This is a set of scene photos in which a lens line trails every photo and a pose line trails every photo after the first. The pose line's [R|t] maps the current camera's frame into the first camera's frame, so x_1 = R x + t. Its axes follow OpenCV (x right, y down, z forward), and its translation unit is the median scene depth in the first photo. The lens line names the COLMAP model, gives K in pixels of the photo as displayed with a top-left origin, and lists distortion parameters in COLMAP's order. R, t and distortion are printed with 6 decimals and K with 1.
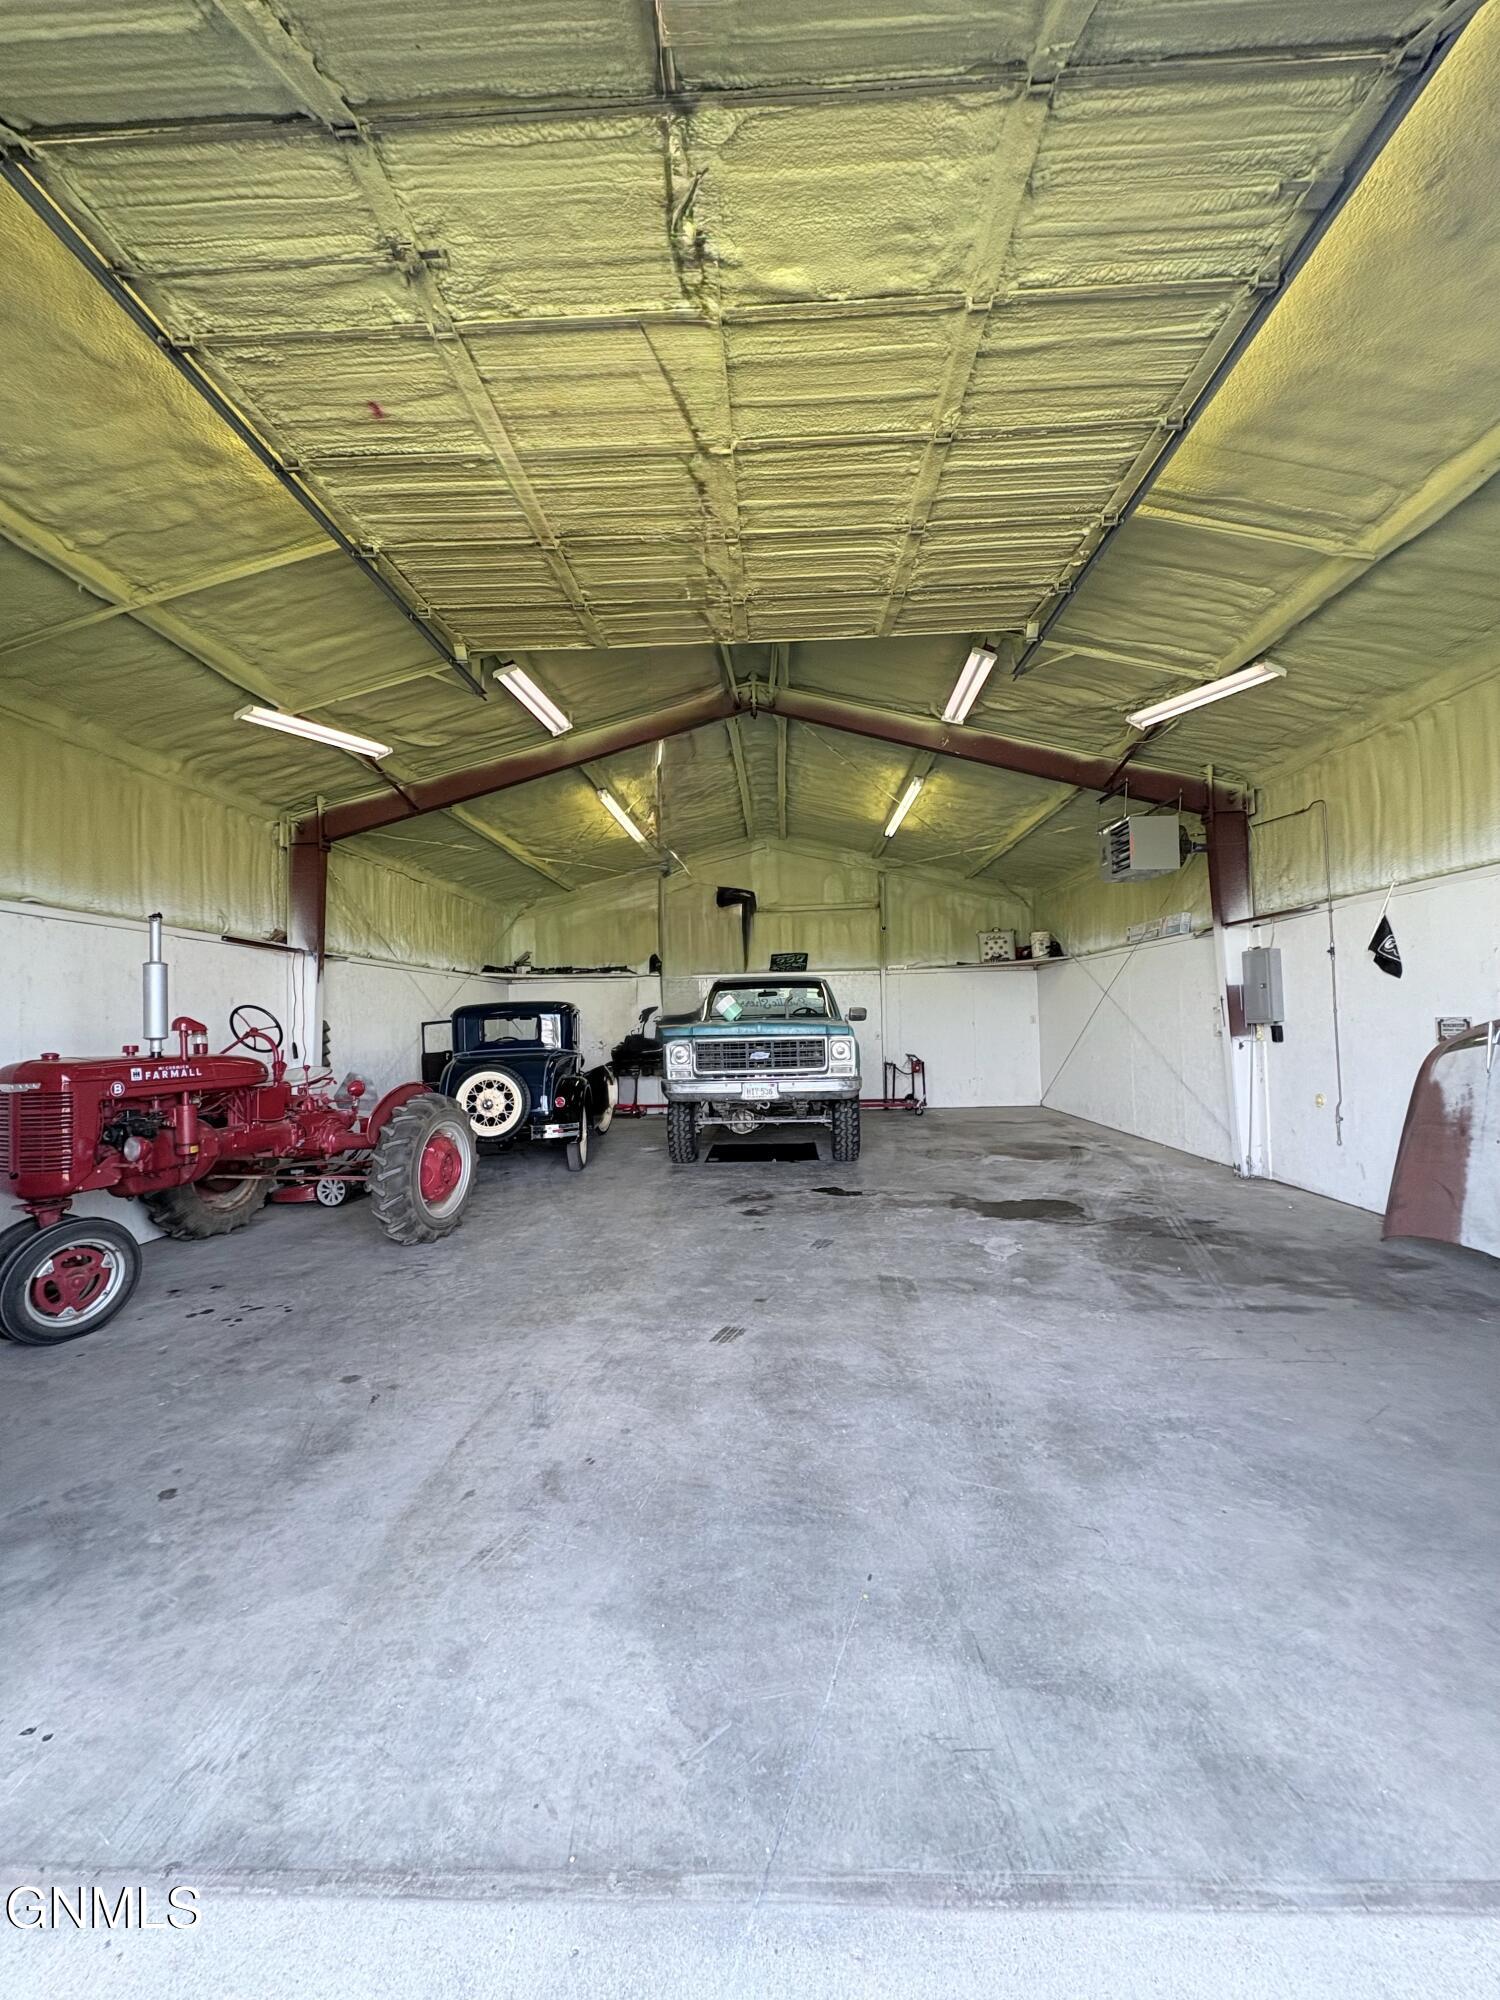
lens RADIAL K [[790.1, 0, 753.0], [0, 790.1, 1002.4], [0, 0, 1]] dist [-0.001353, 0.000153]
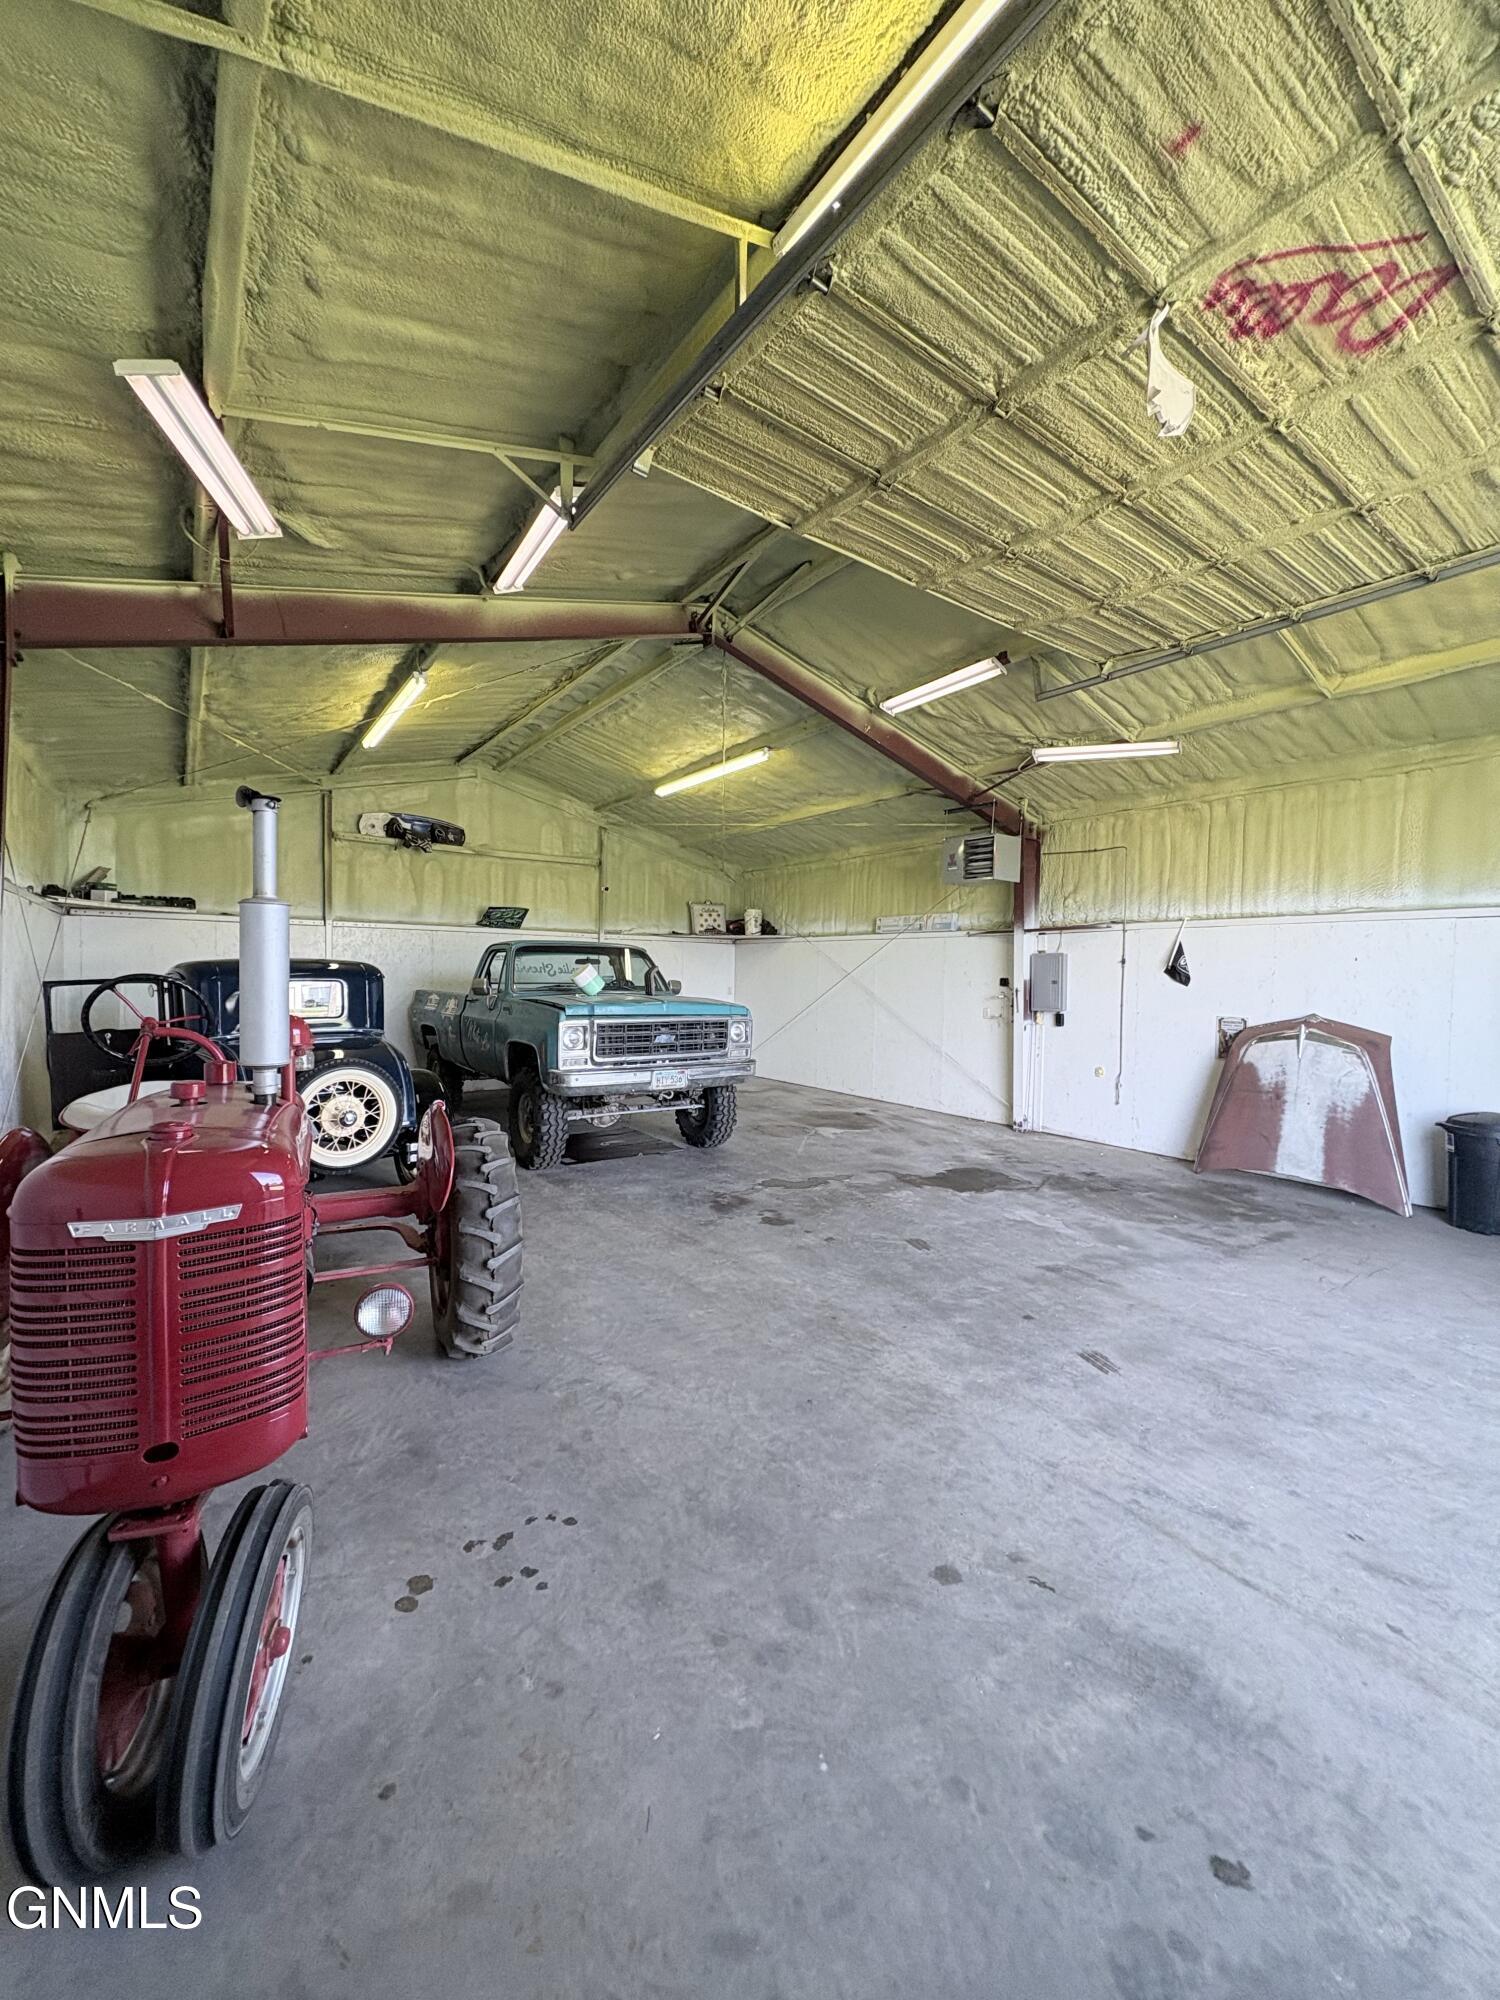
lens RADIAL K [[790.1, 0, 753.0], [0, 790.1, 1002.4], [0, 0, 1]] dist [-0.001353, 0.000153]
pose [[0.785127, 0.015557, 0.619139, -0.735741], [-0.052542, 0.997754, 0.041558, -0.022464], [-0.617102, -0.065159, 0.784181, 0.415807]]
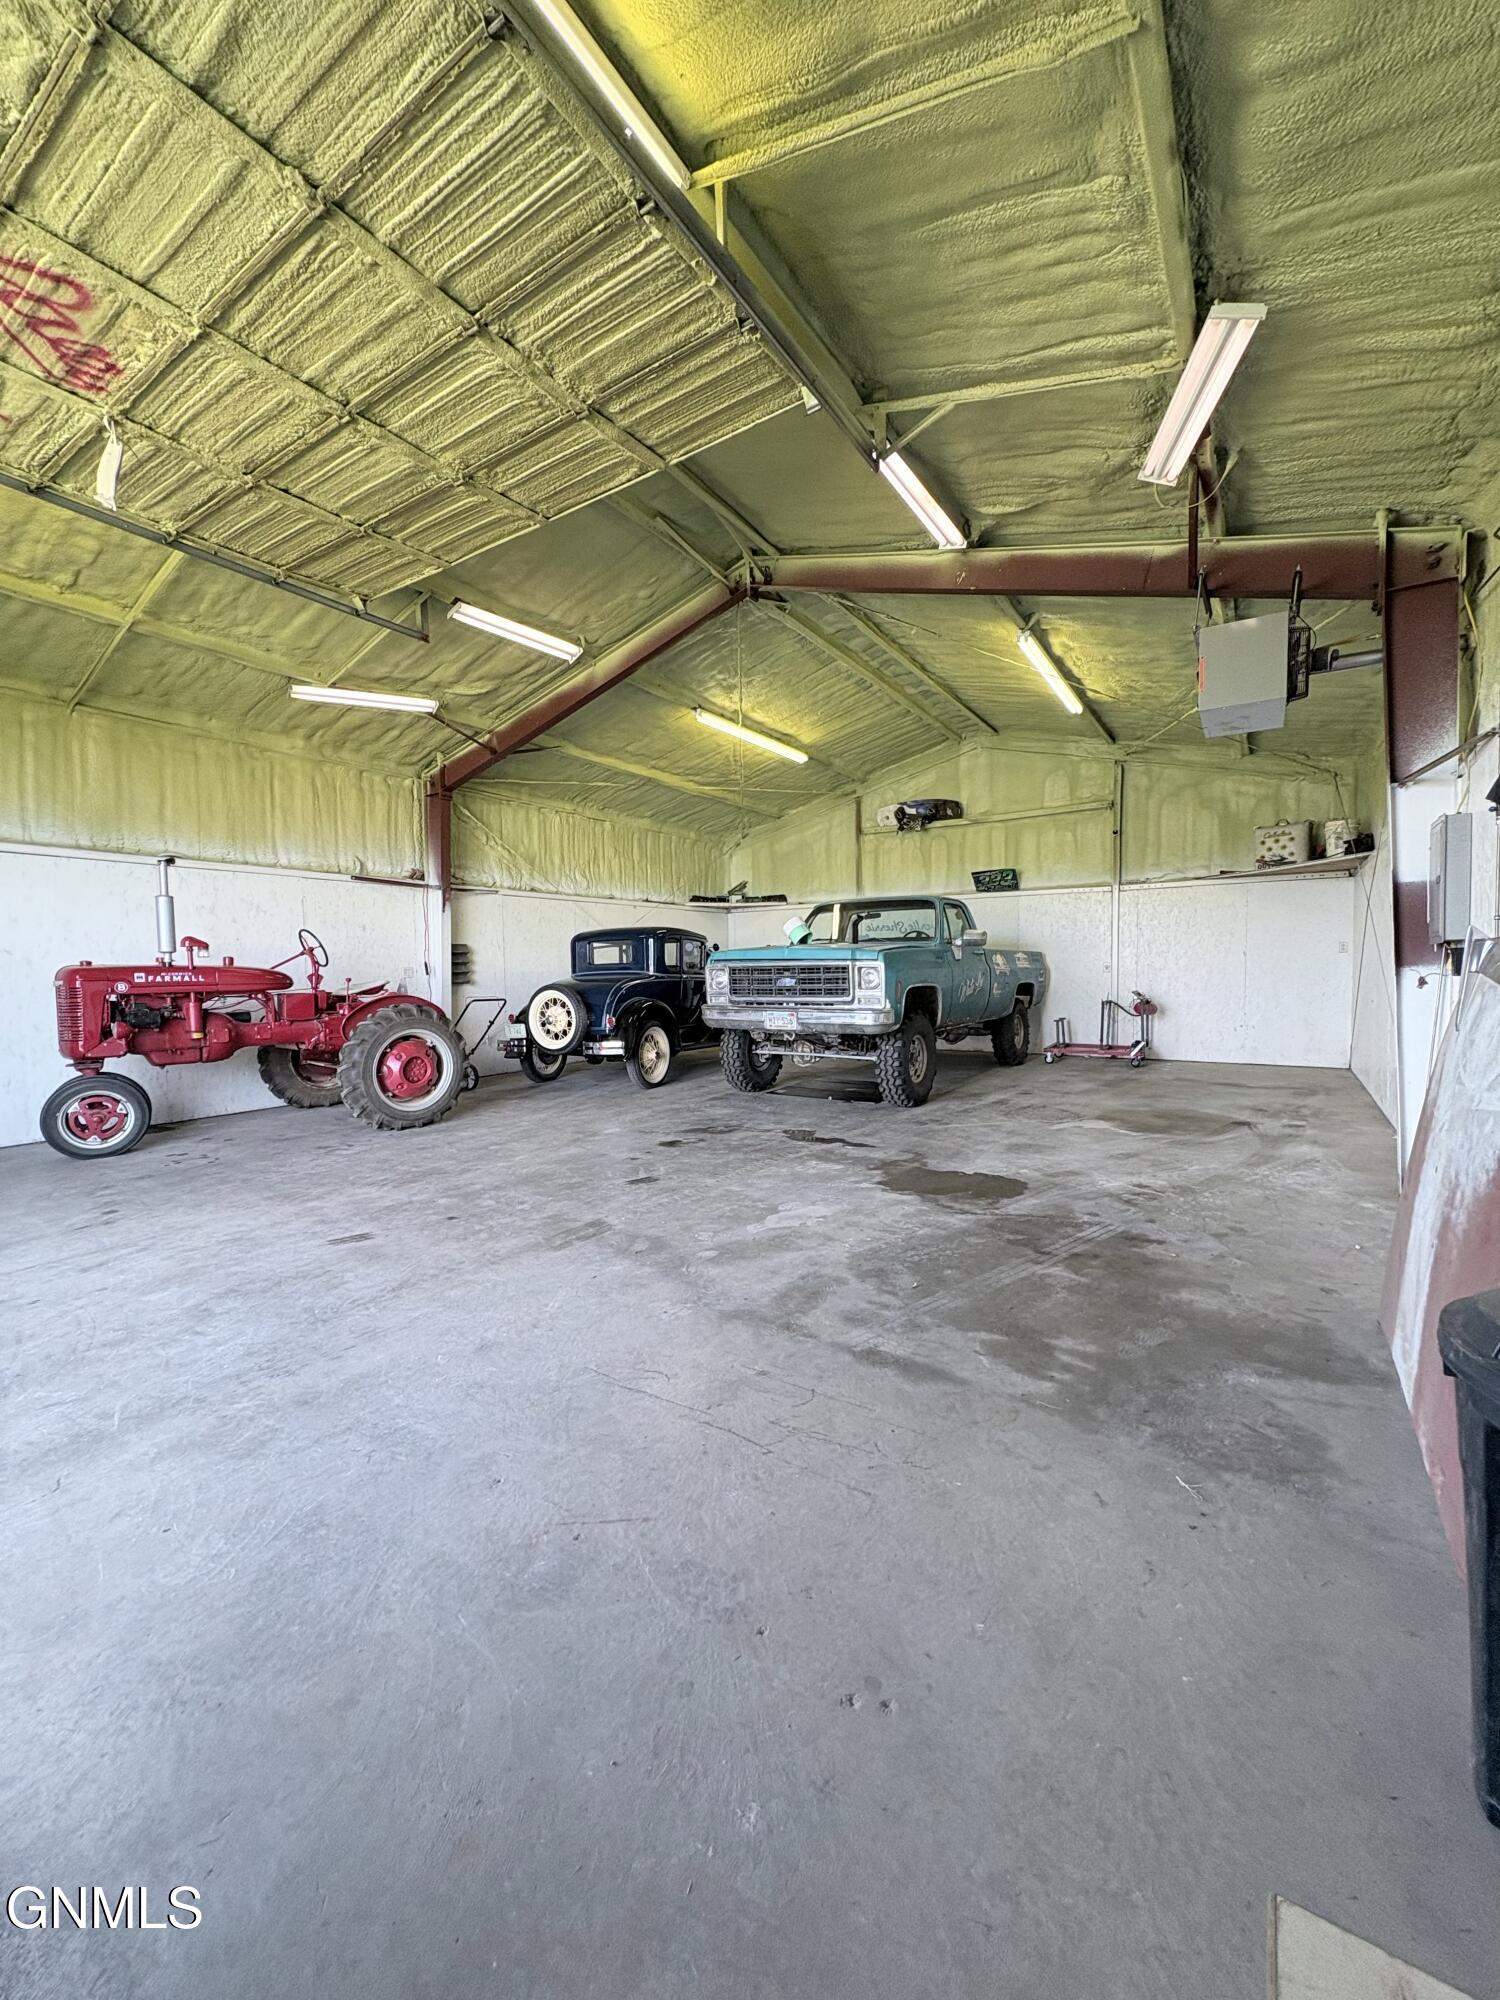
lens RADIAL K [[790.1, 0, 753.0], [0, 790.1, 1002.4], [0, 0, 1]] dist [-0.001353, 0.000153]
pose [[0.857237, 0.035975, -0.513664, 0.719054], [0.007129, 0.996632, 0.081699, 0.025507], [0.514873, -0.073697, 0.854093, 0.319588]]
